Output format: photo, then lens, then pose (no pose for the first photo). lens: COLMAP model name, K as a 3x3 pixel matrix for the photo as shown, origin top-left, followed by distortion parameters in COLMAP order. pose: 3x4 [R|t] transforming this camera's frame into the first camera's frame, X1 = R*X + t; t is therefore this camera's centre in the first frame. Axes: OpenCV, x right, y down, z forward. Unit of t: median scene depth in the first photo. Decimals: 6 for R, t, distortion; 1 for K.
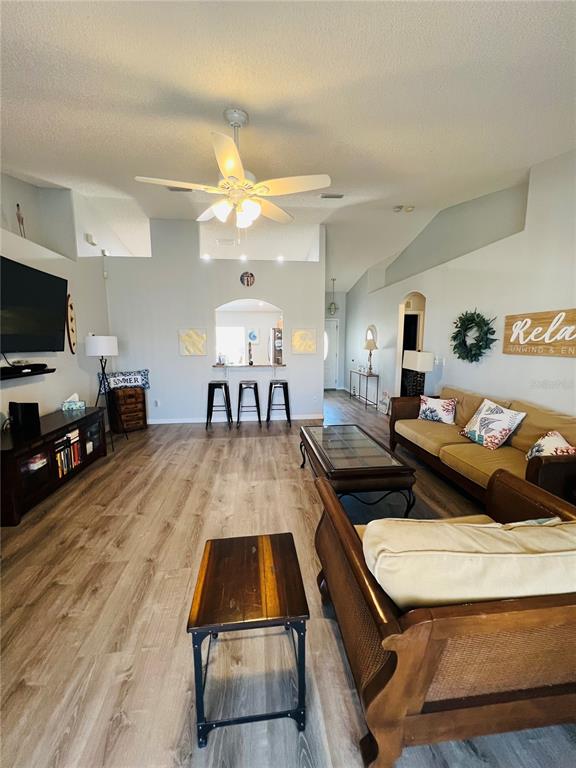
lens RADIAL K [[305.4, 0, 289.2], [0, 305.4, 381.8], [0, 0, 1]] dist [-0.002010, 0.000304]
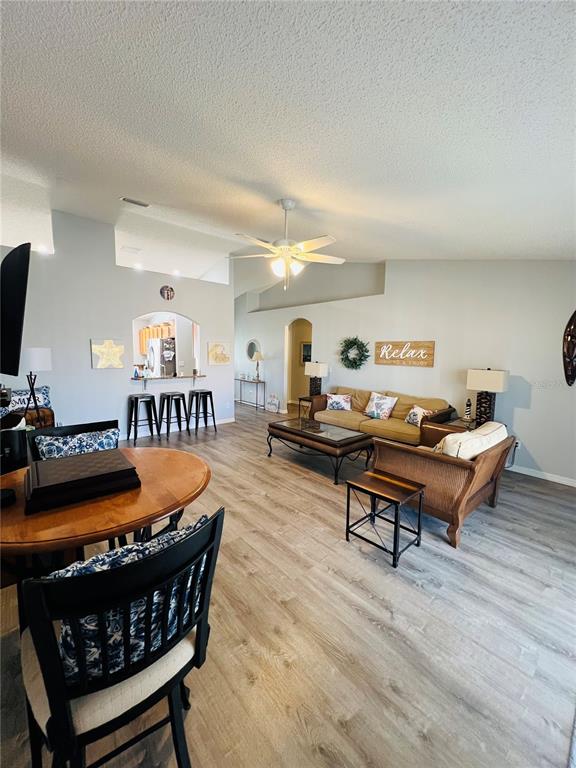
lens RADIAL K [[305.4, 0, 289.1], [0, 305.4, 380.6], [0, 0, 1]] dist [-0.002010, 0.000304]
pose [[0.817008, -0.040596, 0.575195, -0.566244], [0.058492, 0.998208, -0.012630, -0.008276], [-0.573652, 0.043963, 0.817919, -0.079288]]
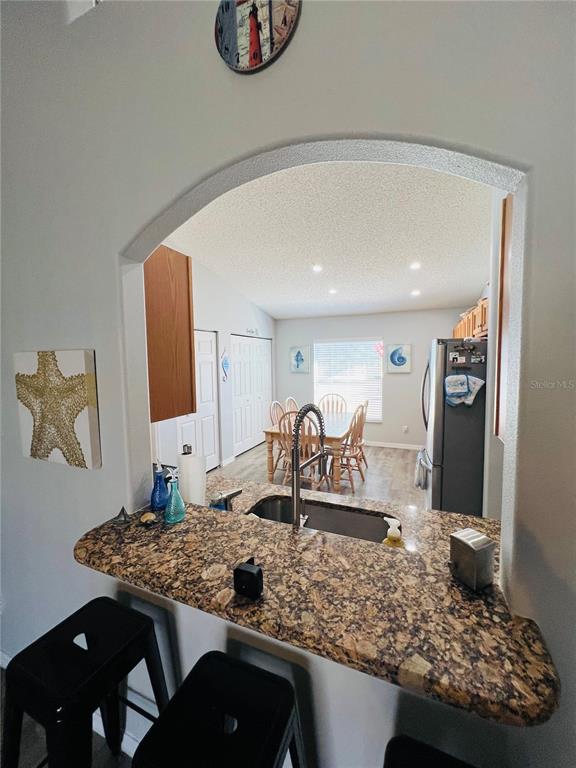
lens RADIAL K [[305.4, 0, 288.4], [0, 305.4, 383.9], [0, 0, 1]] dist [-0.002010, 0.000304]
pose [[0.865370, 0.030731, -0.500191, -0.056127], [-0.054718, 0.997945, -0.033354, -0.211163], [0.498138, 0.056233, 0.865272, 1.248888]]
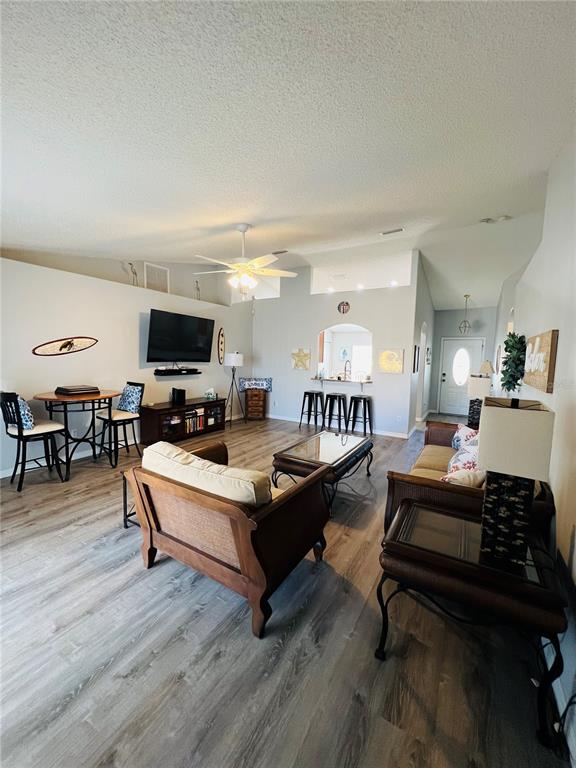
lens RADIAL K [[305.4, 0, 290.8], [0, 305.4, 382.5], [0, 0, 1]] dist [-0.002010, 0.000304]
pose [[0.795326, 0.074866, -0.601541, 0.608507], [-0.105384, 0.994309, -0.015585, -0.010161], [0.596951, 0.075788, 0.798690, -0.062900]]
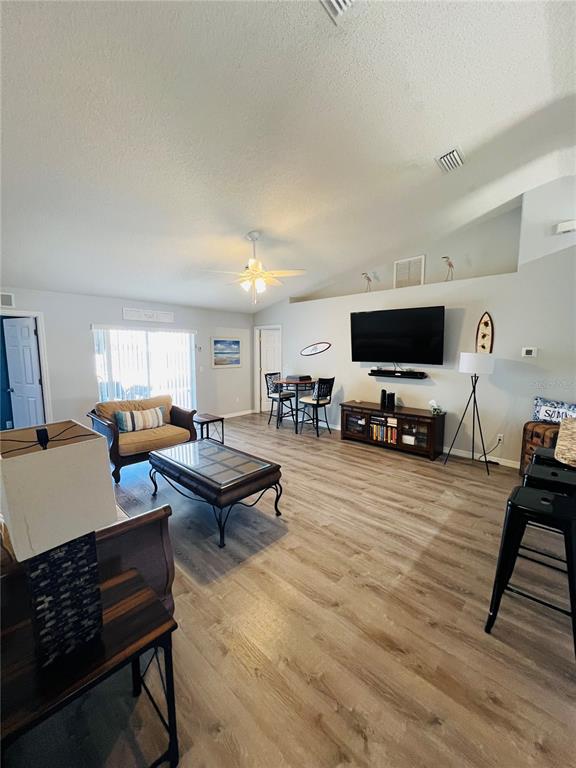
lens RADIAL K [[305.4, 0, 289.5], [0, 305.4, 379.8], [0, 0, 1]] dist [-0.002010, 0.000304]
pose [[-0.762040, 0.065177, -0.644241, 0.495238], [-0.083884, 0.976601, 0.198024, -0.224179], [0.642073, 0.204944, -0.738742, 1.464898]]
